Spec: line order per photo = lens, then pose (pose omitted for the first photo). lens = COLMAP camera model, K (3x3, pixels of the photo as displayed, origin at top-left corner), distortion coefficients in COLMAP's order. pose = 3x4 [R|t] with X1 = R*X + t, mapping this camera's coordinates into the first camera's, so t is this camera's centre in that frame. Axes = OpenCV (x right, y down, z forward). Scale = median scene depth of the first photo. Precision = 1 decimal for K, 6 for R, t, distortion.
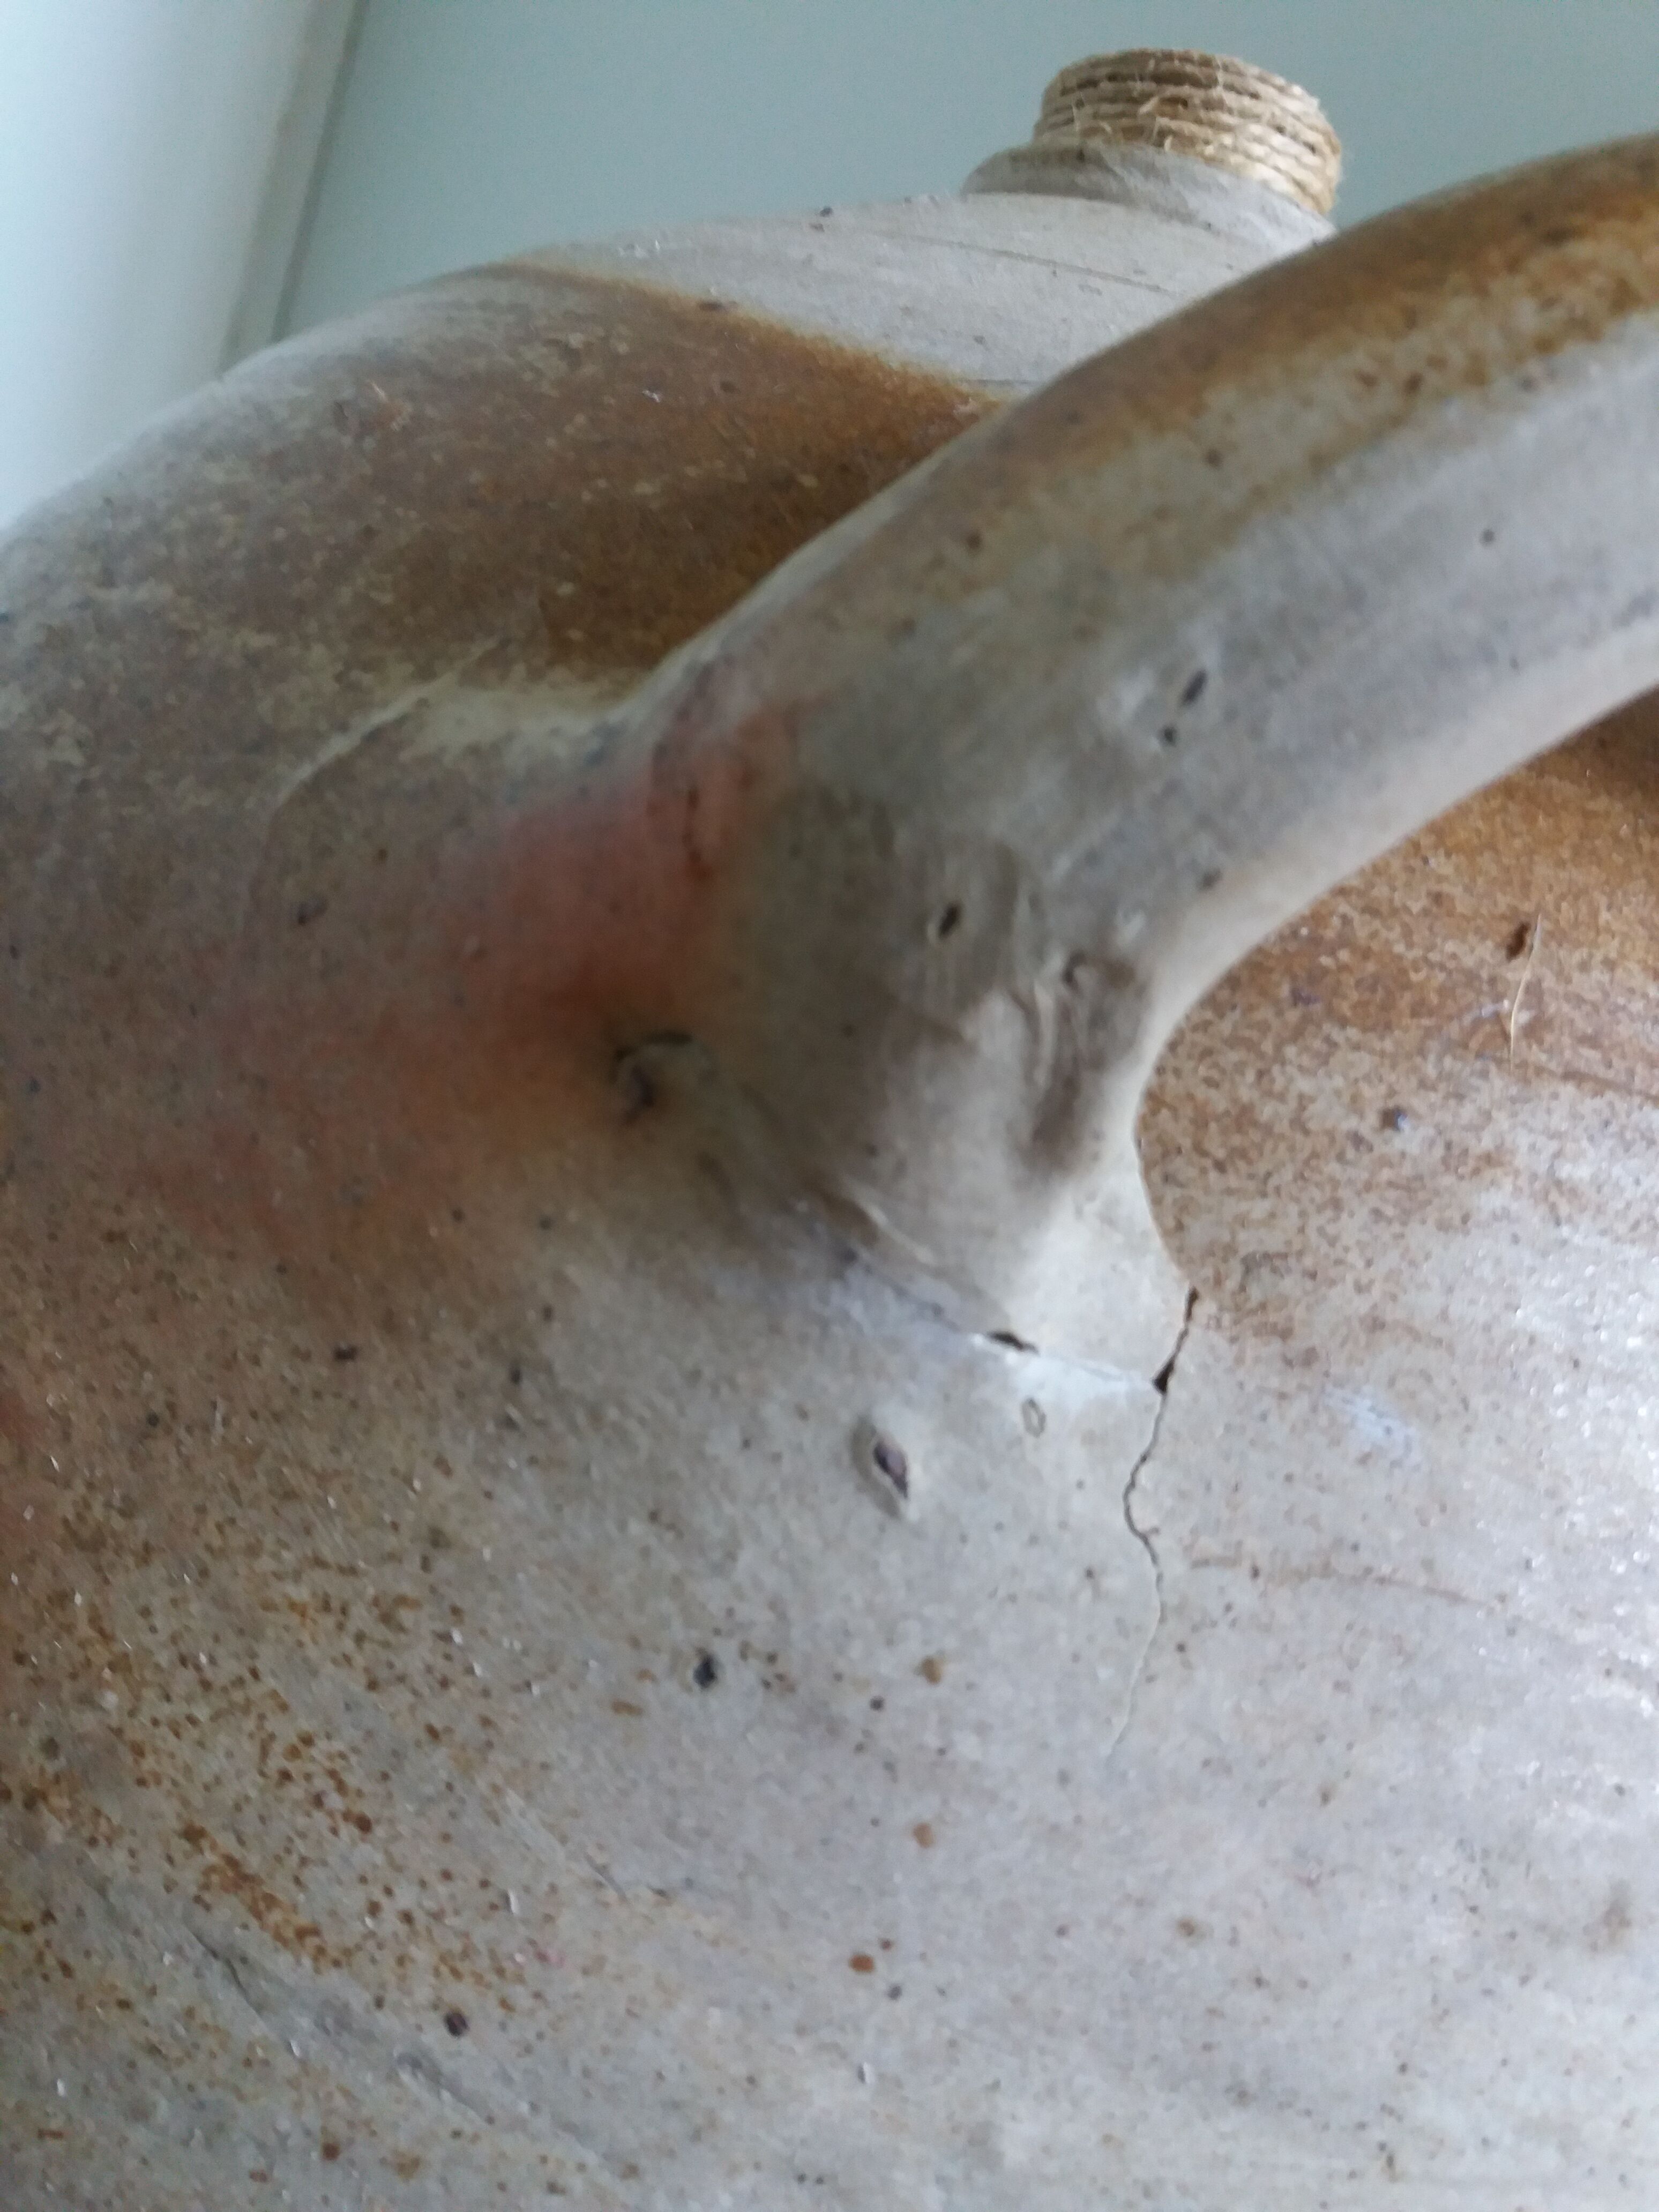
lens RADIAL K [[1793.9, 0, 829.5], [0, 1793.9, 1106.0], [0, 0, 1]] dist [0.127297, -0.287406]
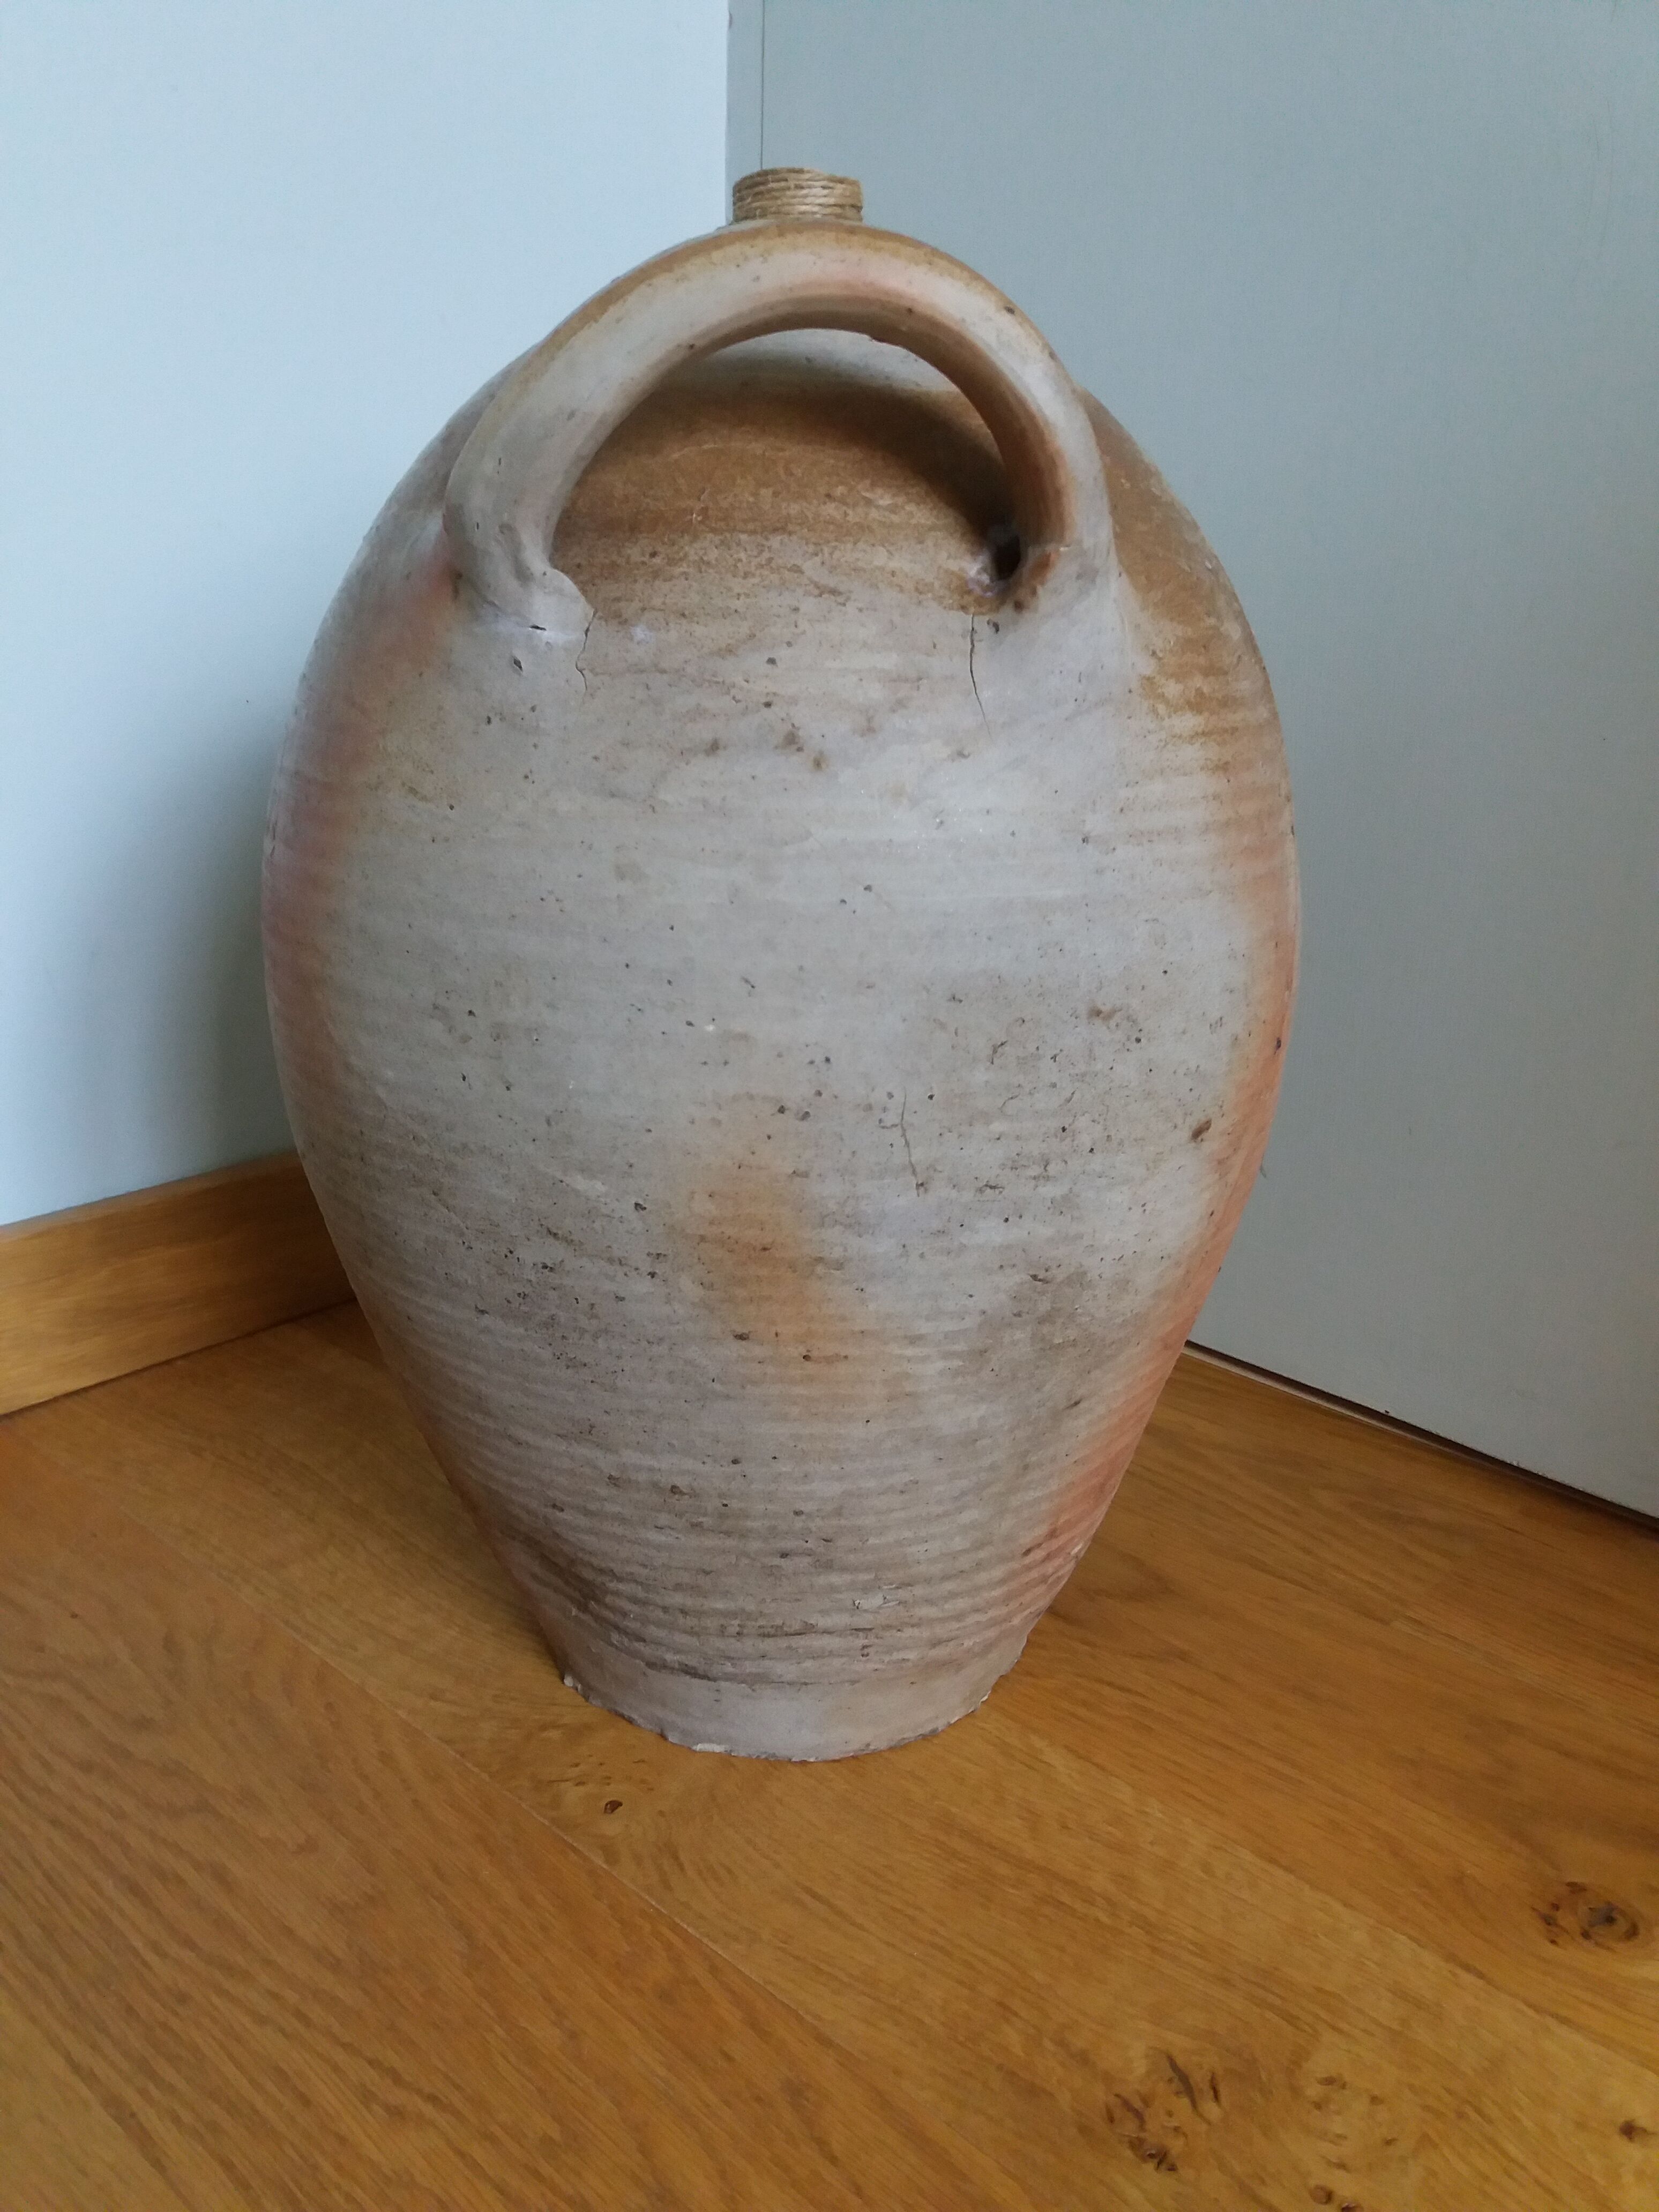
lens RADIAL K [[1793.9, 0, 829.5], [0, 1793.9, 1106.0], [0, 0, 1]] dist [0.127297, -0.287406]
pose [[0.882118, -0.134457, -0.451430, 2.330363], [0.163735, 0.986156, 0.026223, 1.169060], [0.441655, -0.097047, 0.891921, -2.424683]]
